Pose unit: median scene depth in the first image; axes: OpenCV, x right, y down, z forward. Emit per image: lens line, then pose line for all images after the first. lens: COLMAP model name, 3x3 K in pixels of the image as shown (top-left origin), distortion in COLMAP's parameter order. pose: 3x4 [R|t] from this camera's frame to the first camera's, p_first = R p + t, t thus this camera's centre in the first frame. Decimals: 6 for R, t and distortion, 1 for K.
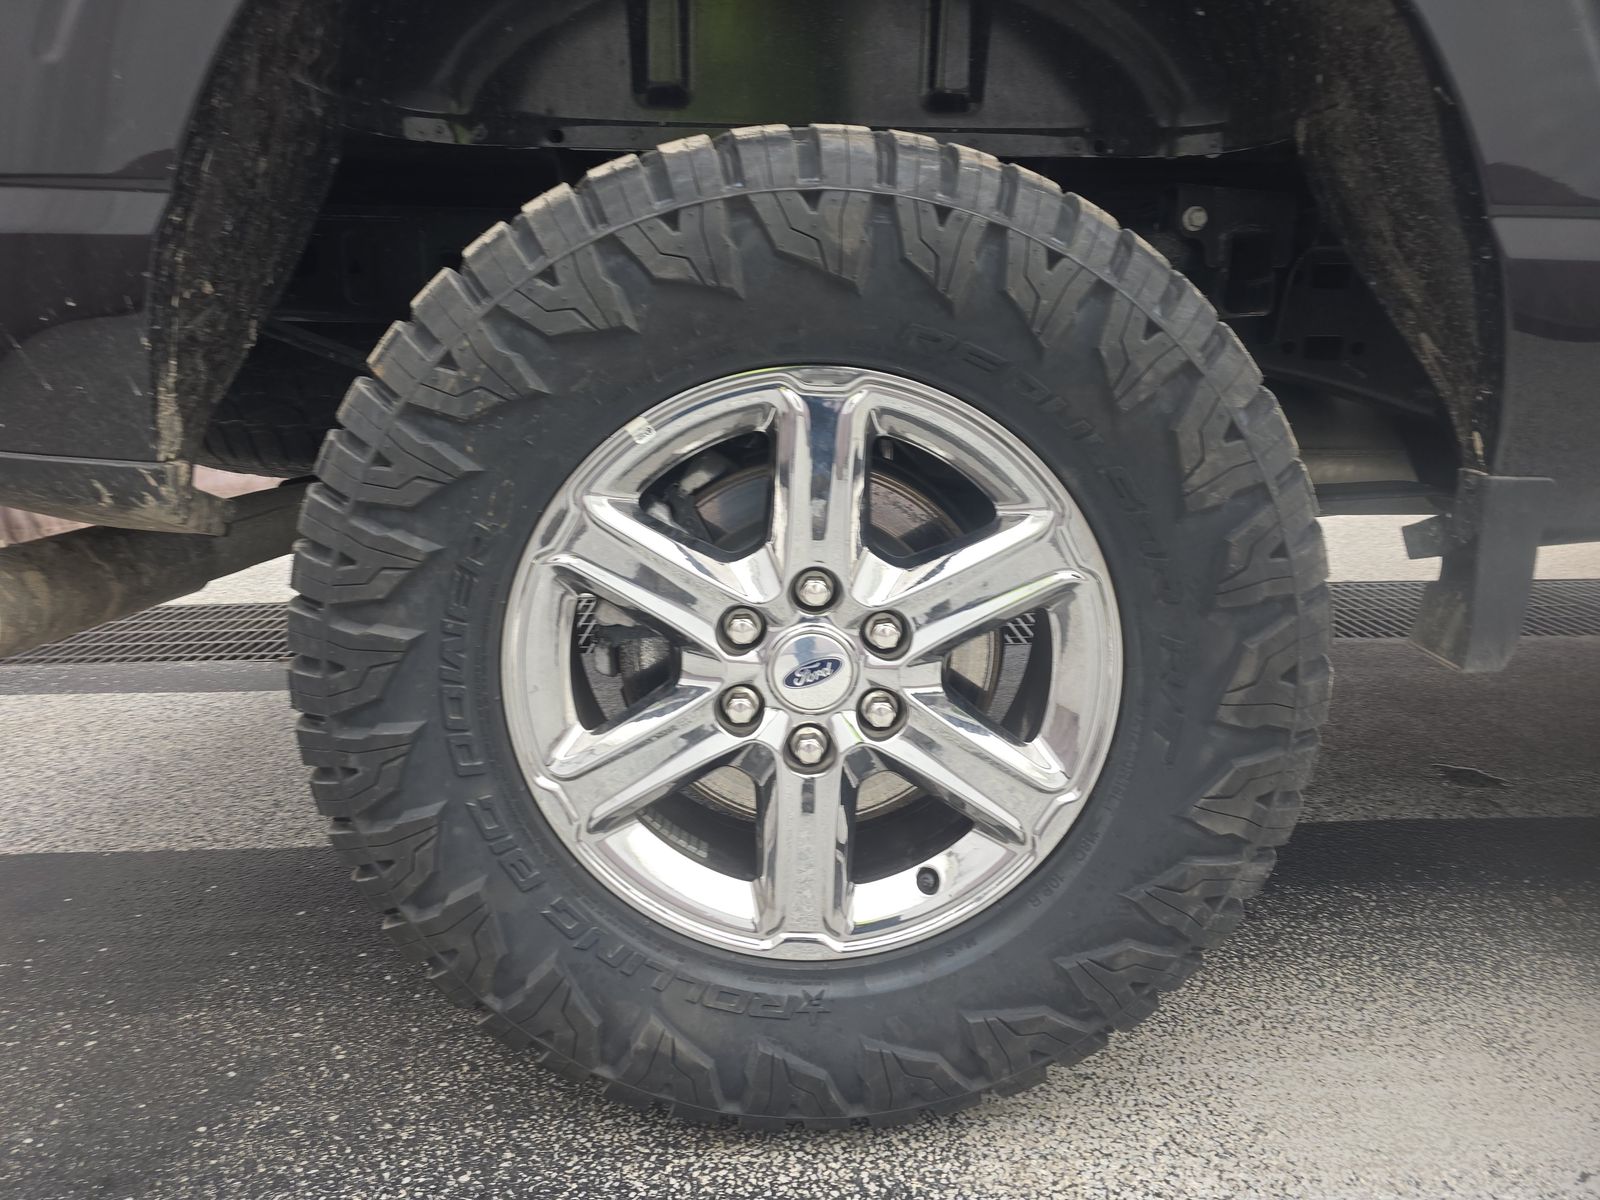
lens RADIAL K [[1068.2, 0, 800.0], [0, 1068.2, 600.0], [0, 0, 1]] dist [0.047578, -0.047495]
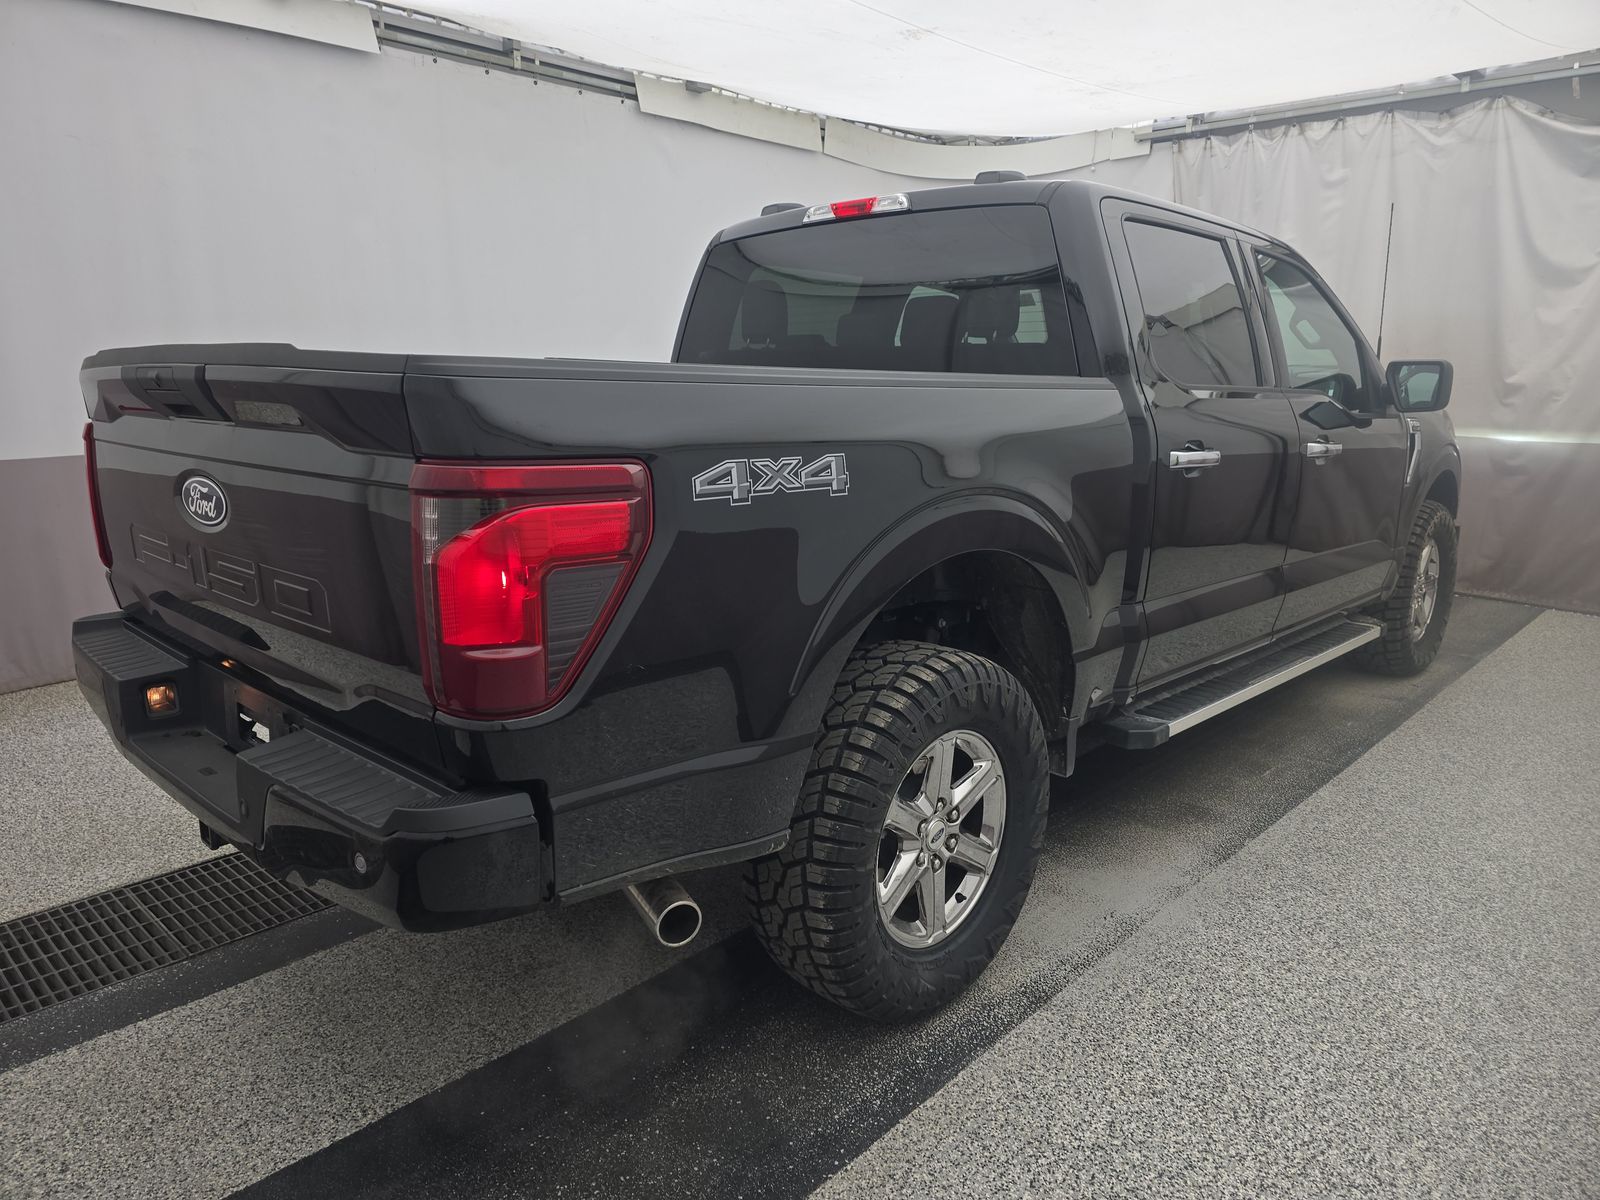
lens RADIAL K [[1068.2, 0, 800.0], [0, 1068.2, 600.0], [0, 0, 1]] dist [0.047578, -0.047495]
pose [[0.705606, -0.138354, 0.694966, -2.052271], [0.158222, 0.986754, 0.035799, -0.678862], [-0.690714, 0.084699, 0.718151, -0.780547]]
